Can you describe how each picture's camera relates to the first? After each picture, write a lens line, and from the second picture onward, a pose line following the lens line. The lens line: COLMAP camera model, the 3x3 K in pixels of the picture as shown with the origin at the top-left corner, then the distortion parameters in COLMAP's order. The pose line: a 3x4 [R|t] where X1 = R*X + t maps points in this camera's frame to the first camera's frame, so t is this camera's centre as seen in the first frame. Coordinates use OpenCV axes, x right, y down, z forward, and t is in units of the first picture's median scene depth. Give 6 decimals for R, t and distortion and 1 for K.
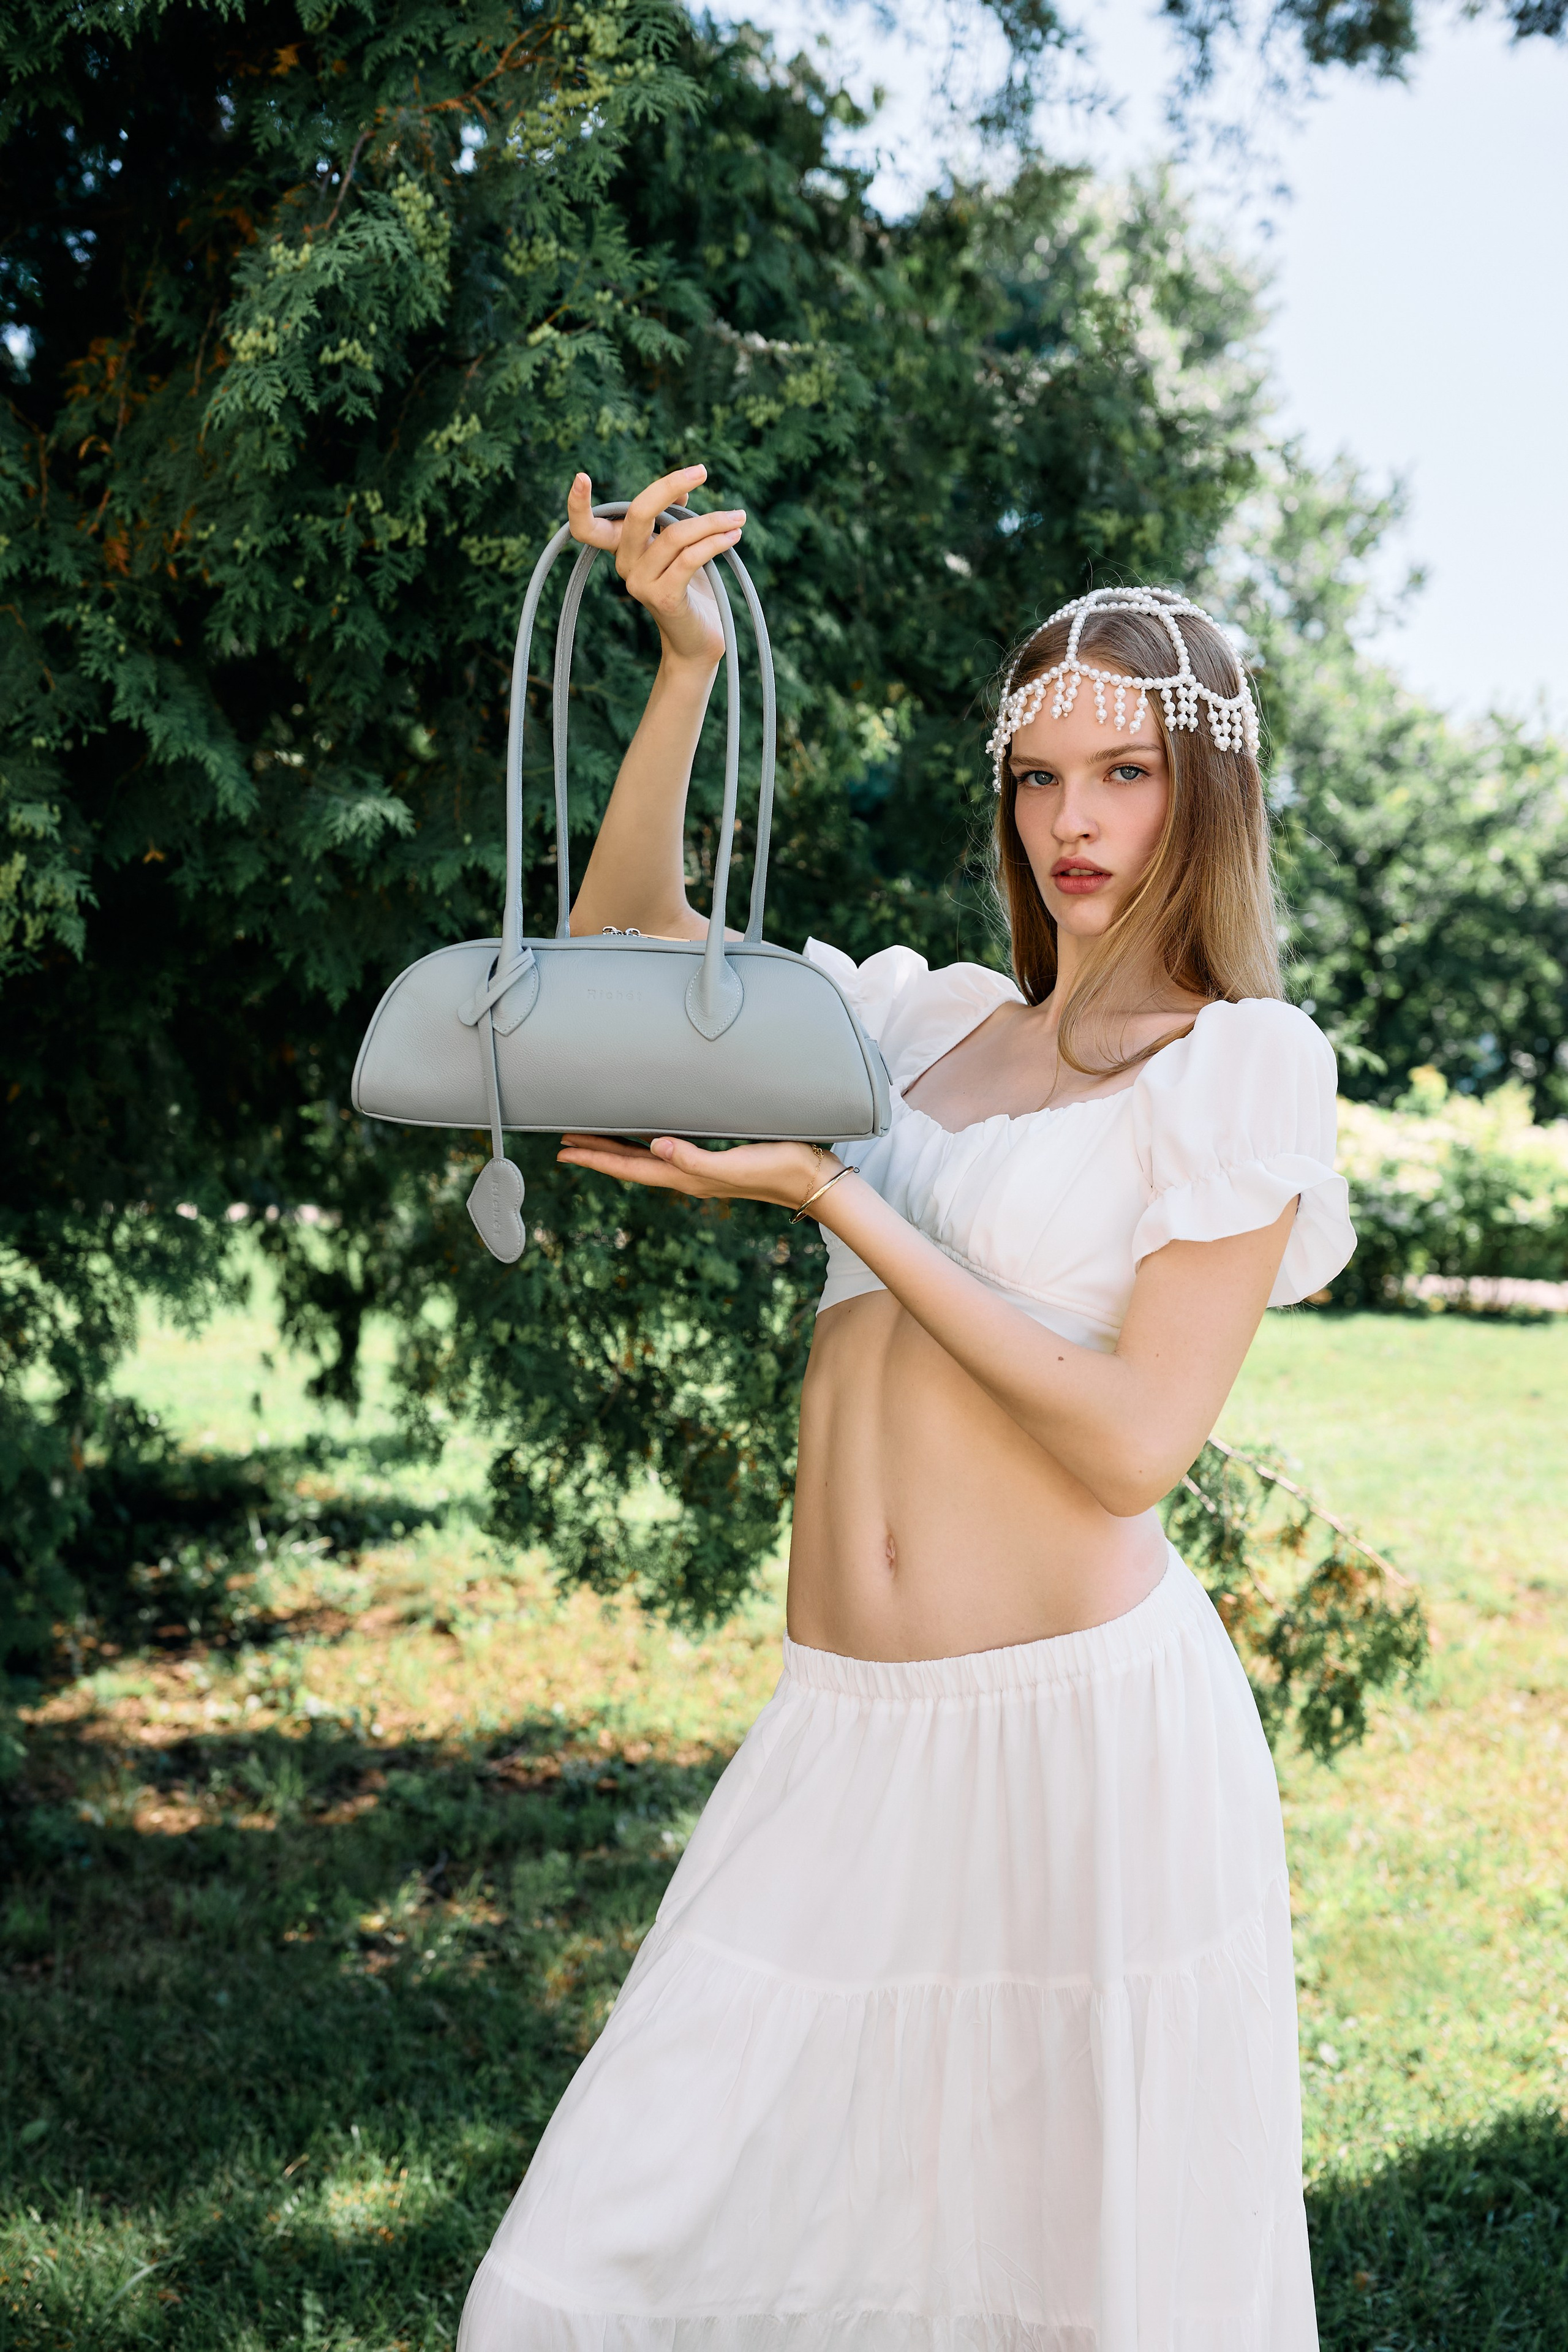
lens RADIAL K [[2366.8, 0, 788.4], [0, 2366.8, 1142.6], [0, 0, 1]] dist [-0.000877, -0.081040]
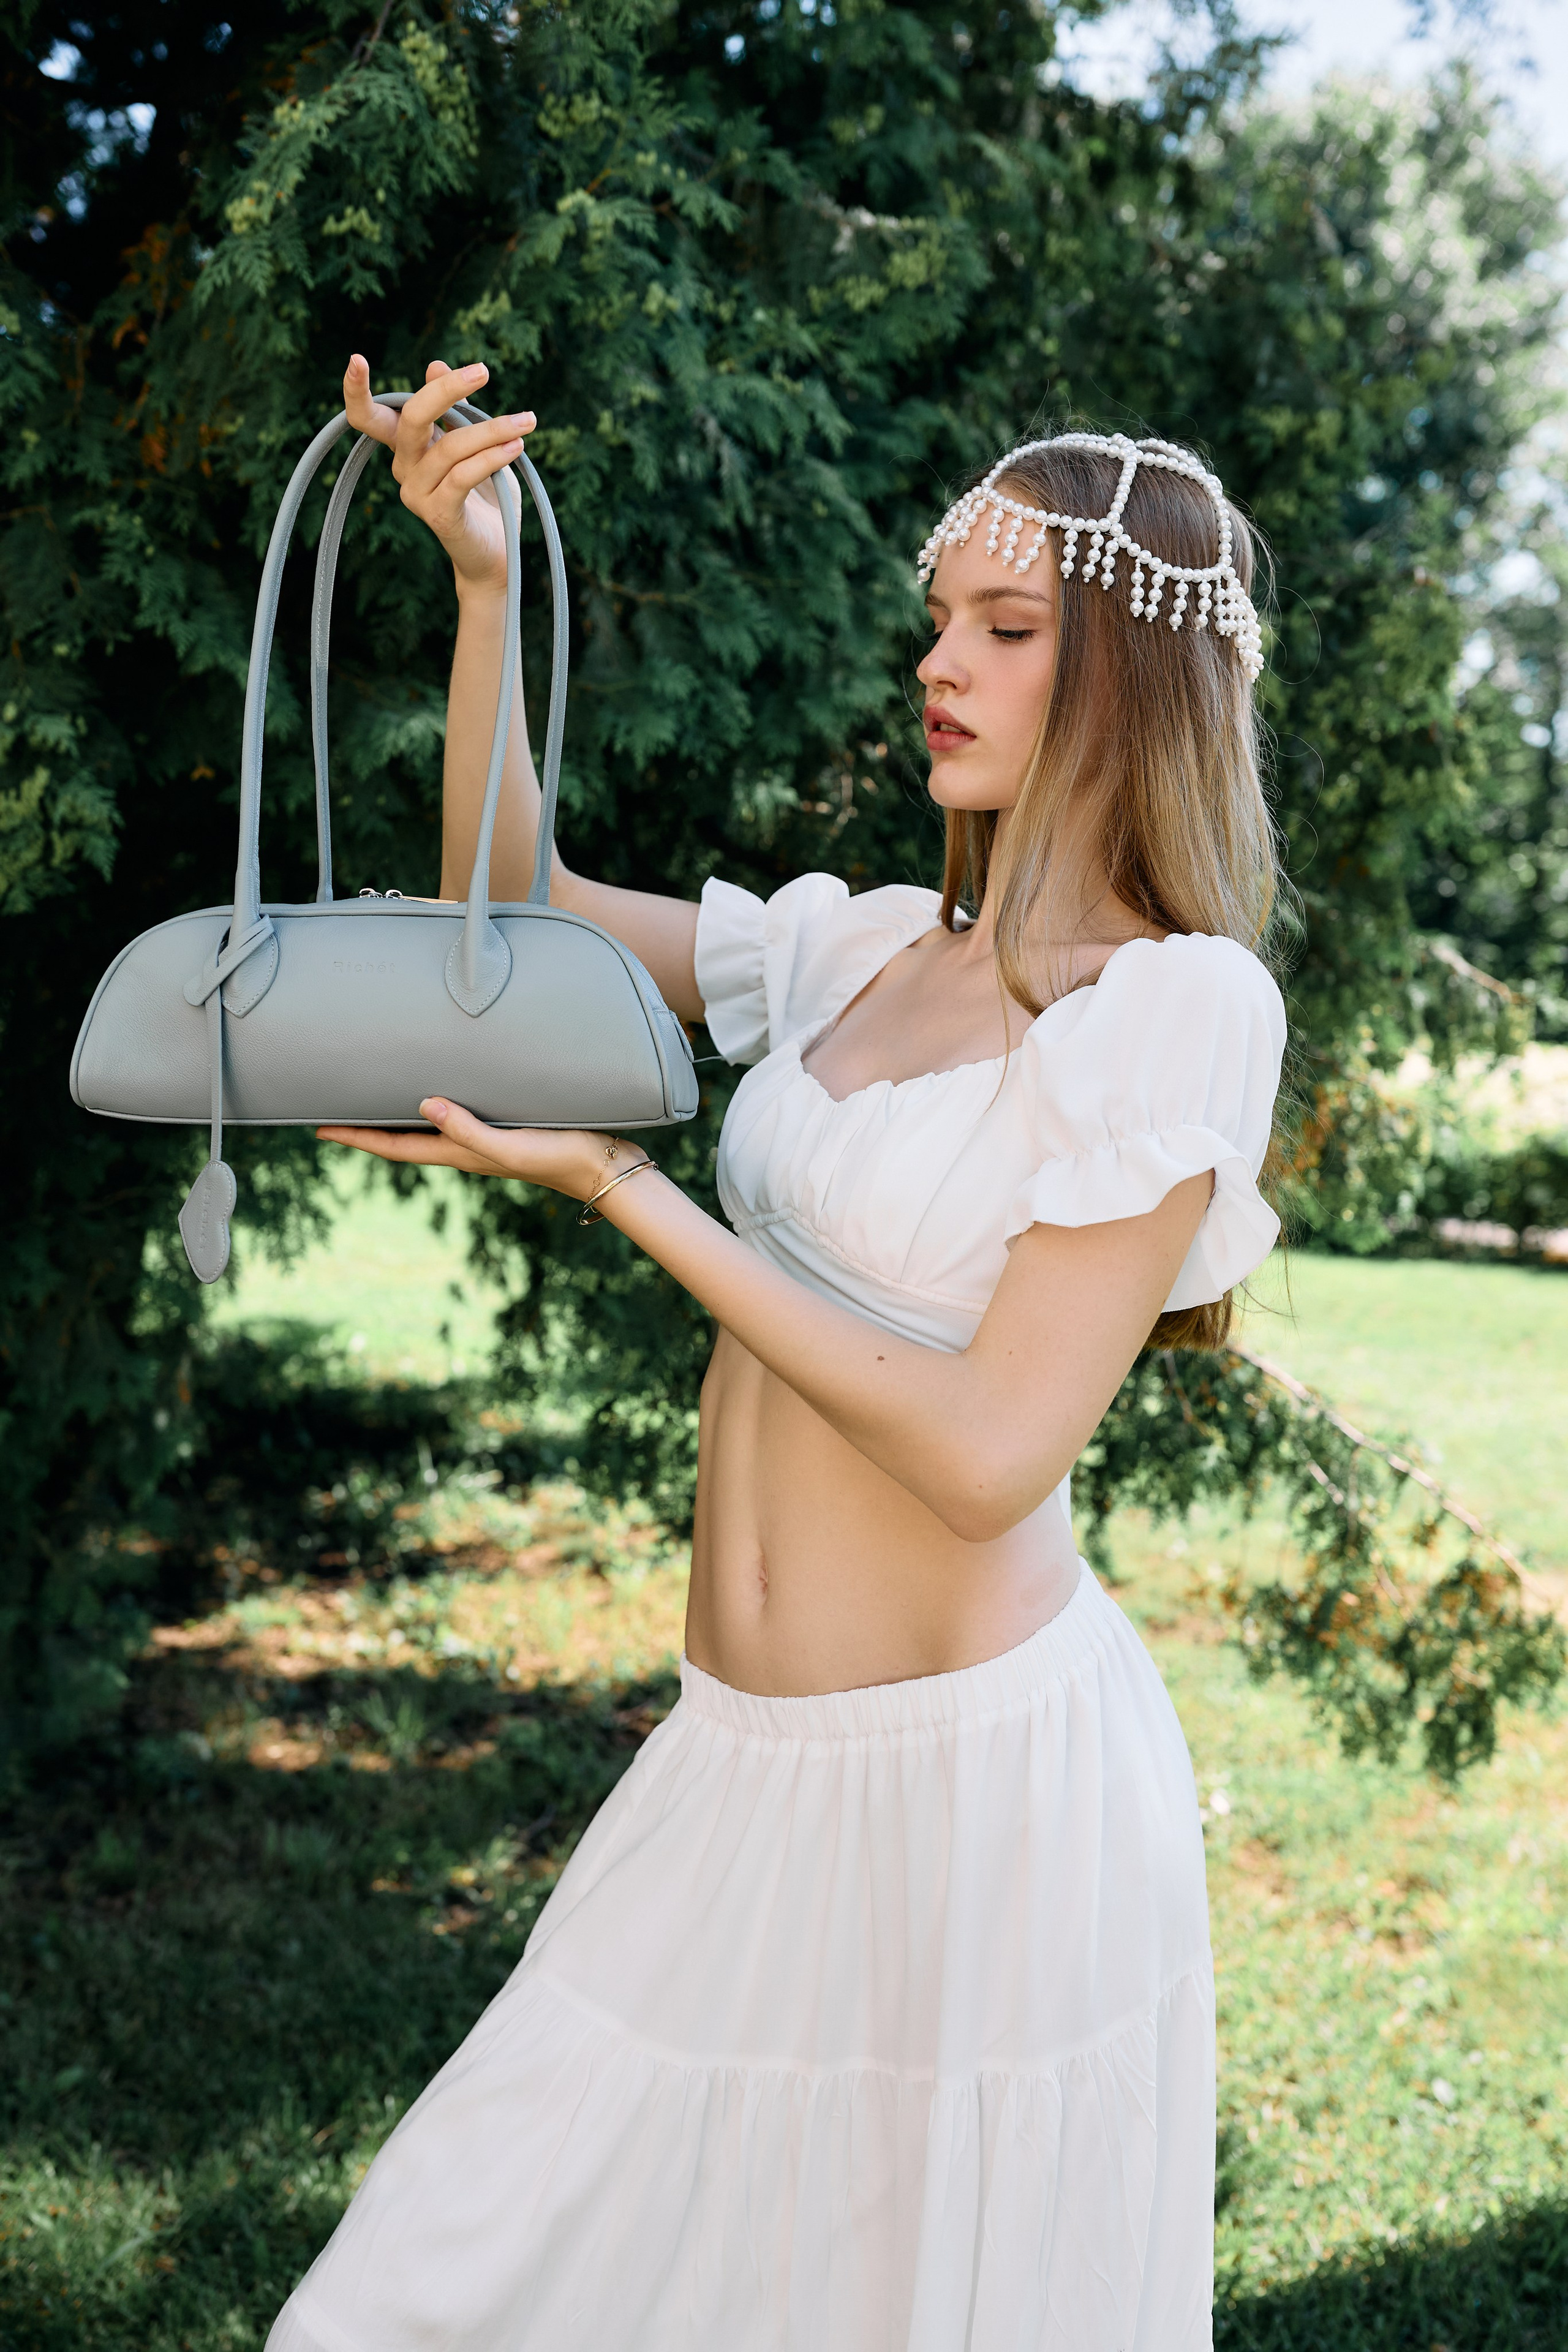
lens RADIAL K [[2354.1, 0, 784.0], [0, 2354.1, 1176.0], [0, 0, 1]] dist [-0.001383, -0.070280]
pose [[0.992145, 0.030795, -0.121241, 0.073846], [-0.025708, 0.998731, 0.043300, -0.005428], [0.122420, -0.039843, 0.991678, 0.072158]]
